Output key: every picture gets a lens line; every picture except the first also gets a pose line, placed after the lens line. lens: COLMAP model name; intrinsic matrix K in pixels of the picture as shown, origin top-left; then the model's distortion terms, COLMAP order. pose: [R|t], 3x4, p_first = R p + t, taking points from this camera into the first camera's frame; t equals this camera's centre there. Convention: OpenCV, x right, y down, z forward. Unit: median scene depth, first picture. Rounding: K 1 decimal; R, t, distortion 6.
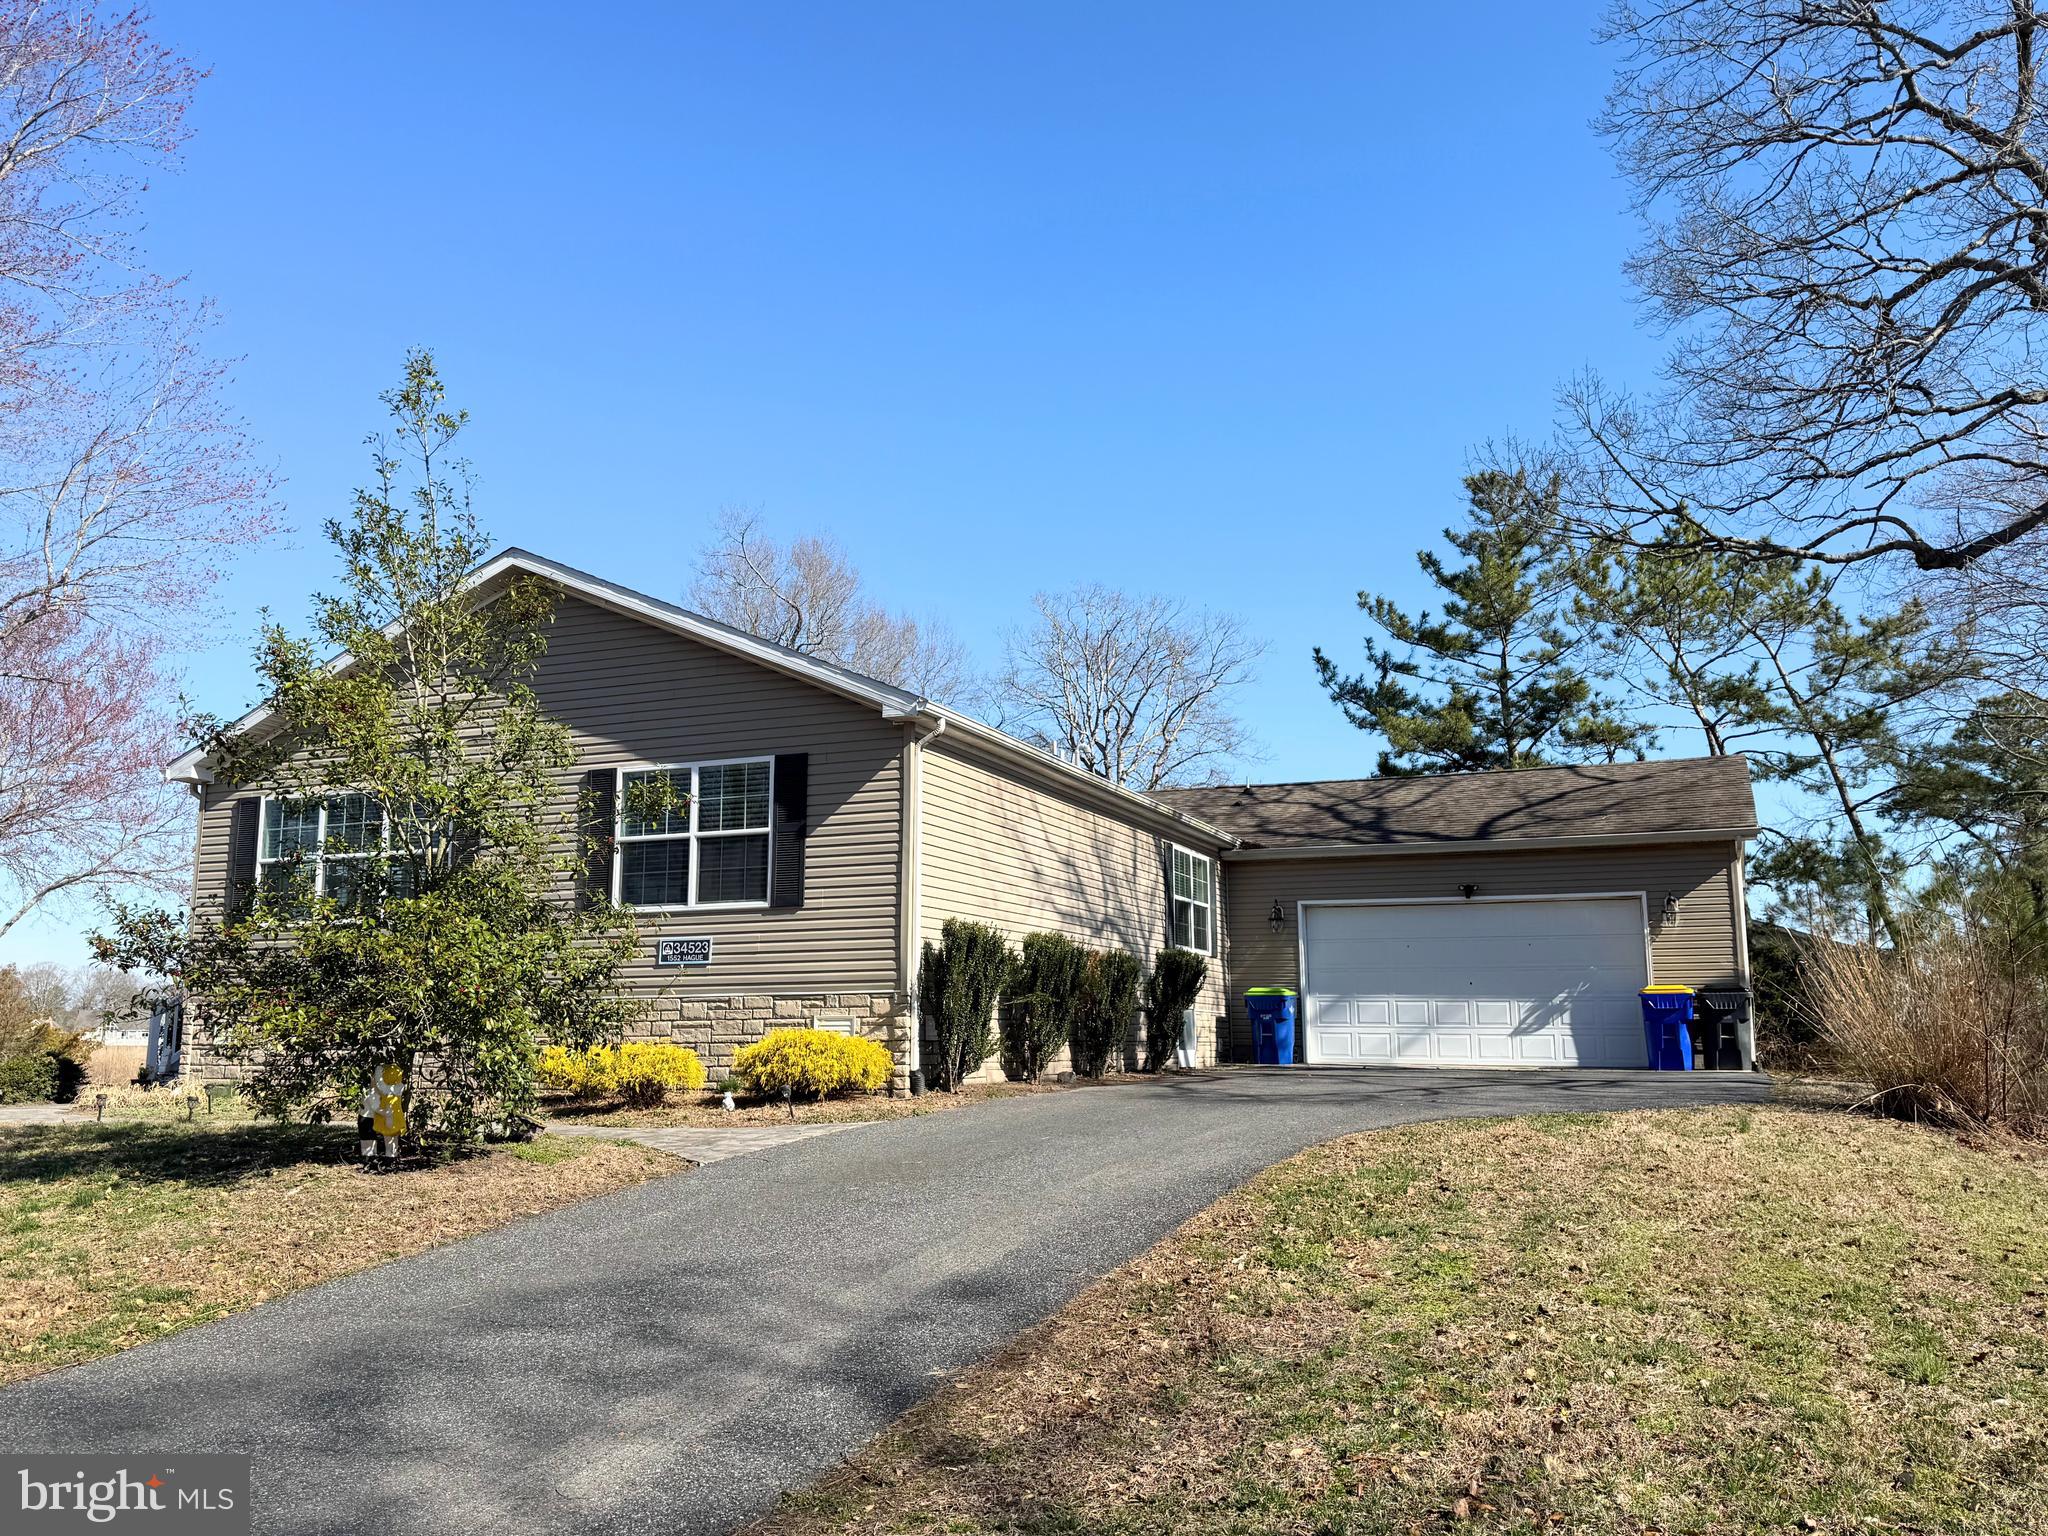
lens RADIAL K [[1781.4, 0, 1024.0], [0, 1781.4, 768.0], [0, 0, 1]] dist [0.108287, -0.420597]
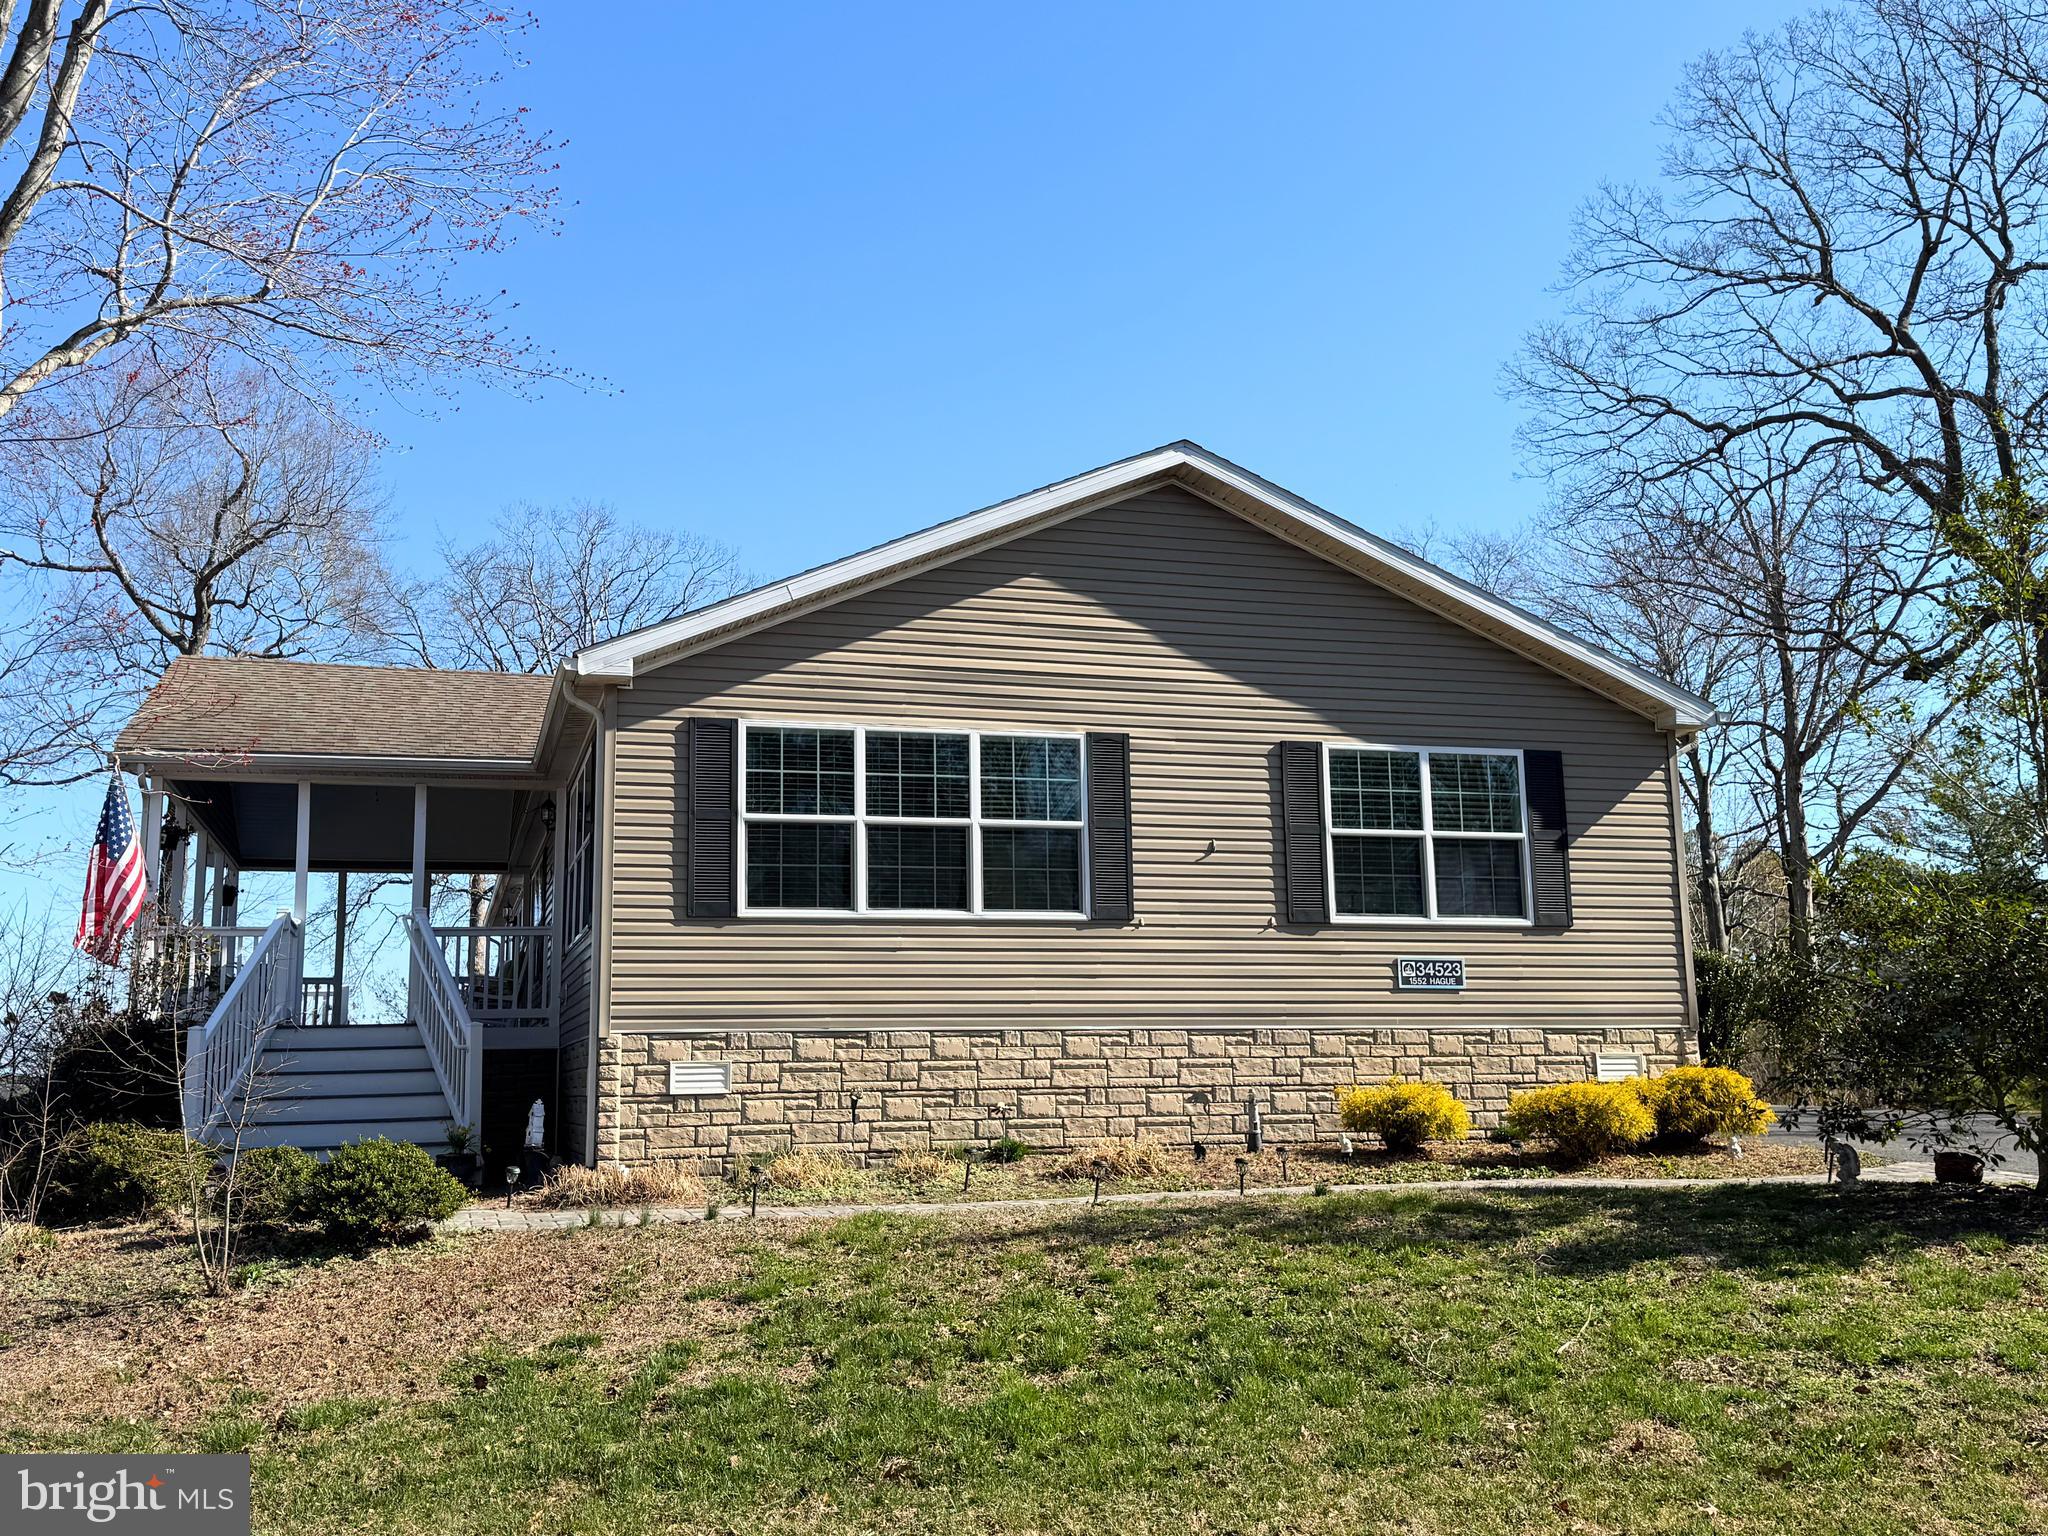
lens RADIAL K [[1954.4, 0, 1024.0], [0, 1954.4, 768.0], [0, 0, 1]] dist [0.070262, -0.000515]
pose [[0.762308, 0.098970, 0.639602, -0.928845], [-0.087767, 0.994918, -0.049346, 0.069598], [-0.641235, -0.018519, 0.767121, 0.427320]]
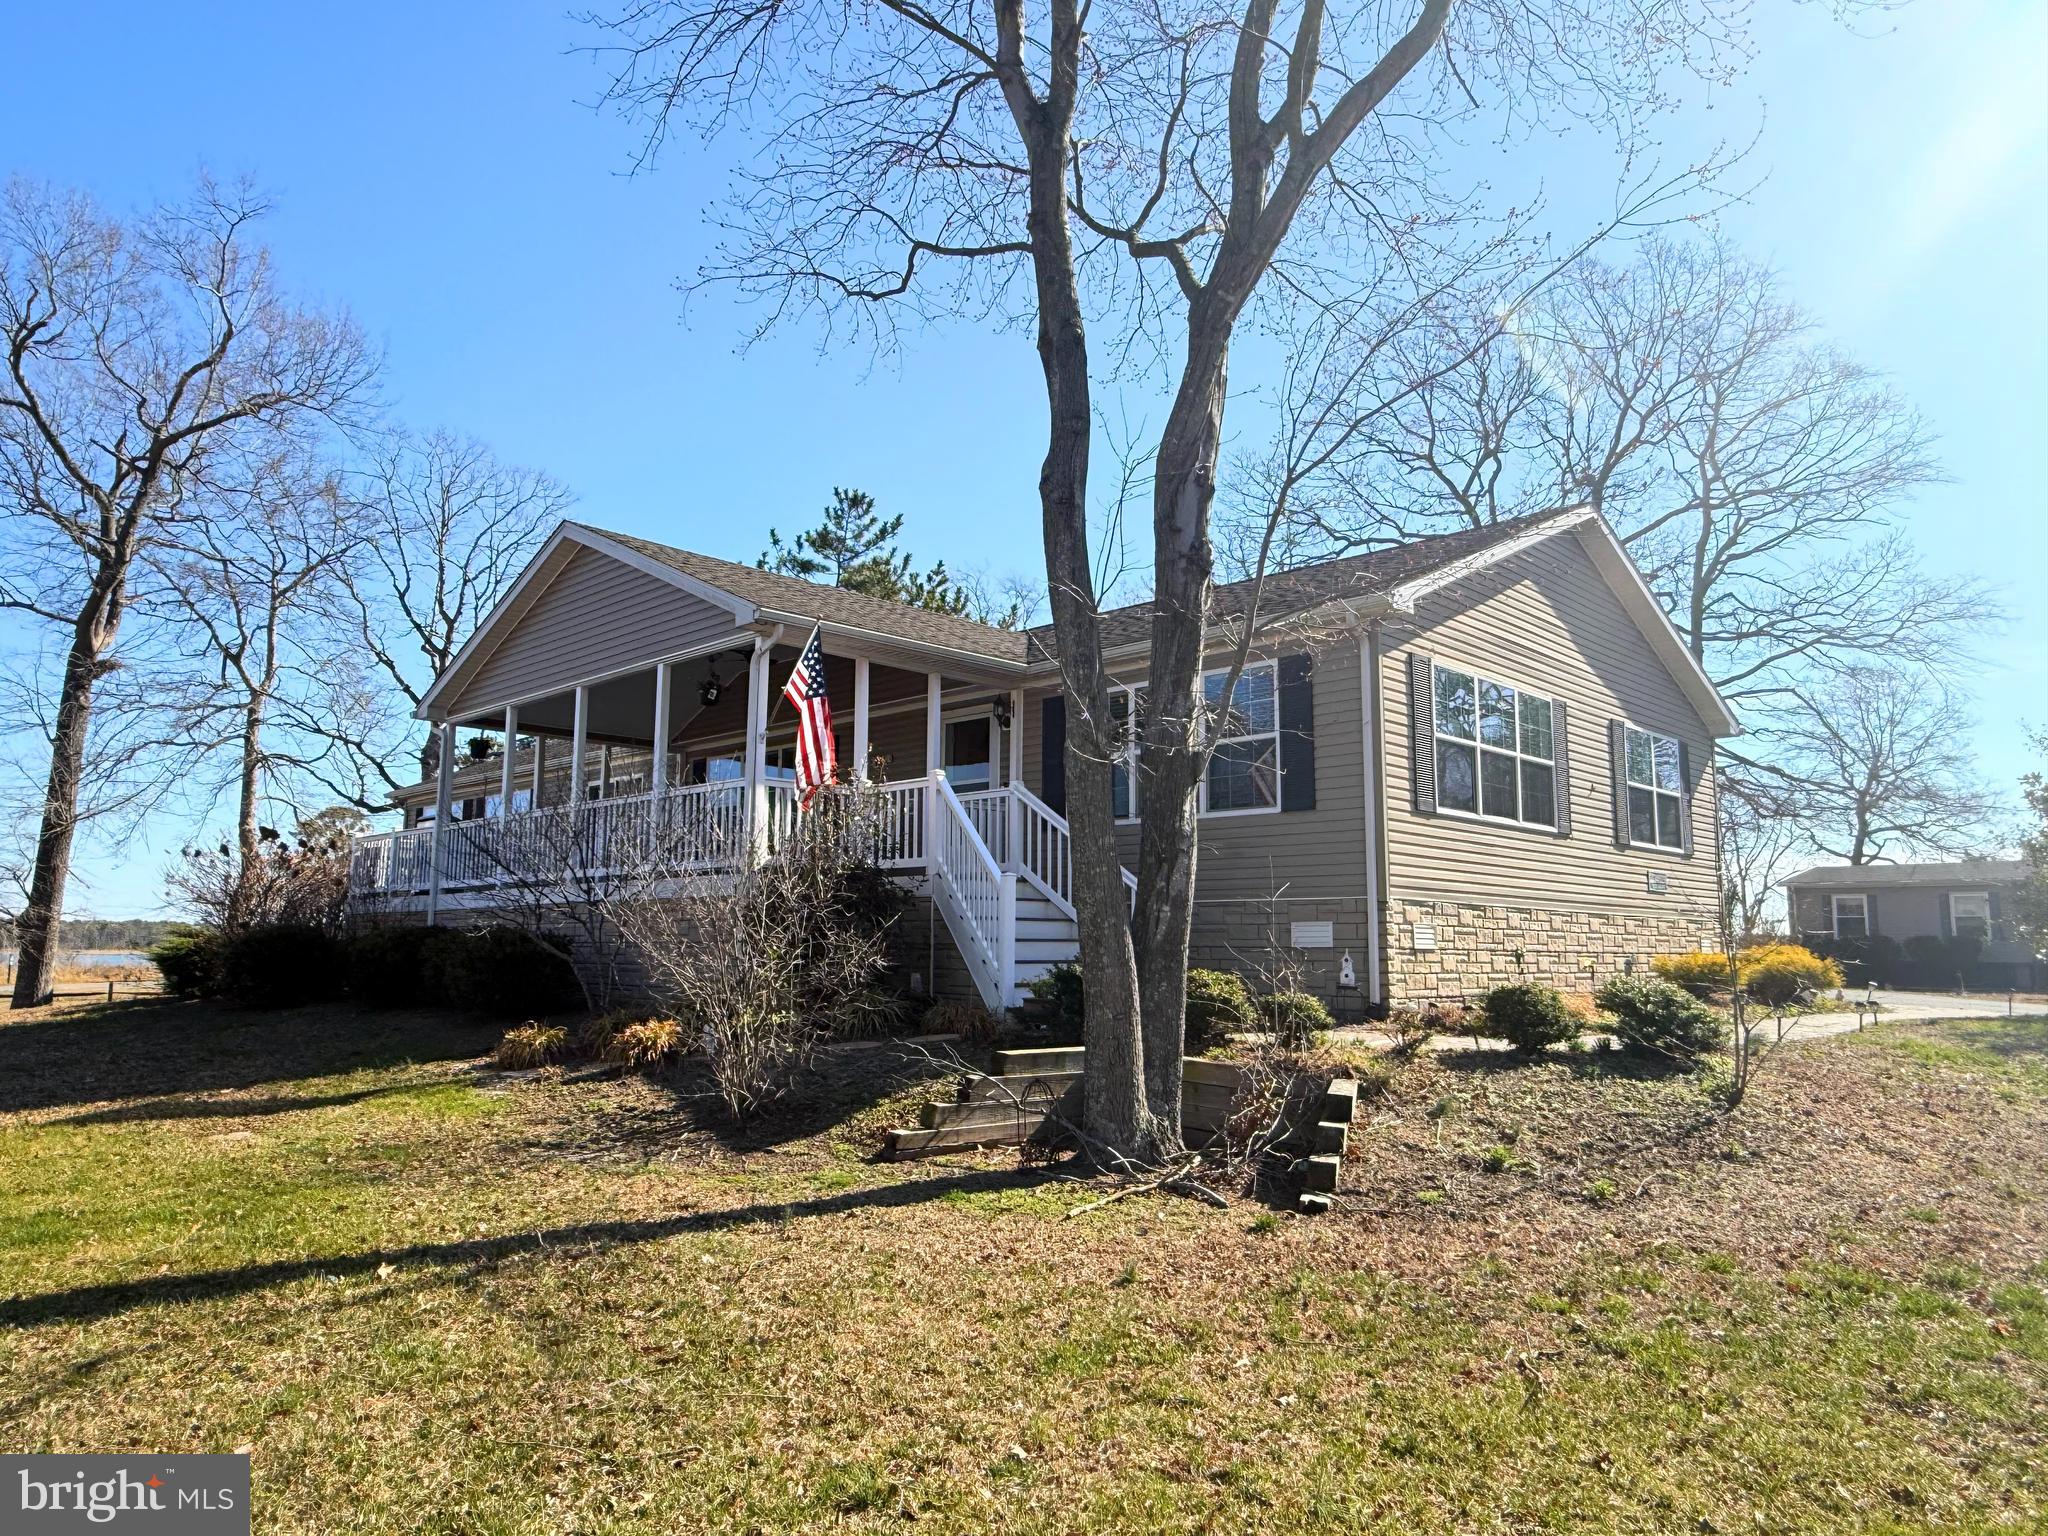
lens RADIAL K [[1379.8, 0, 1024.0], [0, 1379.8, 768.0], [0, 0, 1]] dist [0.004151, 0.000333]
pose [[0.350624, 0.135782, 0.926621, -1.257626], [-0.152681, 0.984484, -0.086487, 0.176358], [-0.923987, -0.111153, 0.365915, 1.070379]]
